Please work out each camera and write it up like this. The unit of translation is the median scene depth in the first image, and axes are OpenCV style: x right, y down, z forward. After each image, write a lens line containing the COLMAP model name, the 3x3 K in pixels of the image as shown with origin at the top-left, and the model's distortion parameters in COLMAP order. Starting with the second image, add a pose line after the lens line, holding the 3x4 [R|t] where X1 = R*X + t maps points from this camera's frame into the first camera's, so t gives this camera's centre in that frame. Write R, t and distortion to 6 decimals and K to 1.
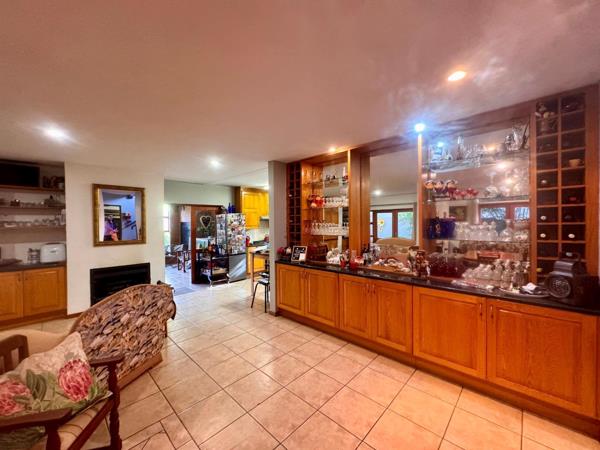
lens RADIAL K [[239.9, 0, 300.0], [0, 239.9, 225.0], [0, 0, 1]] dist [-0.000017, 0.000028]
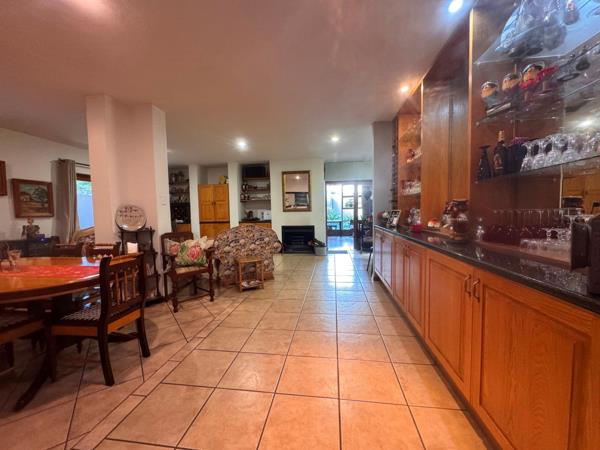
lens RADIAL K [[239.9, 0, 300.0], [0, 239.9, 225.0], [0, 0, 1]] dist [-0.000017, 0.000028]
pose [[0.582838, 0.044648, -0.811361, 0.526650], [0.003624, 0.998337, 0.057541, 0.091609], [0.812580, -0.036477, 0.581706, 0.176192]]
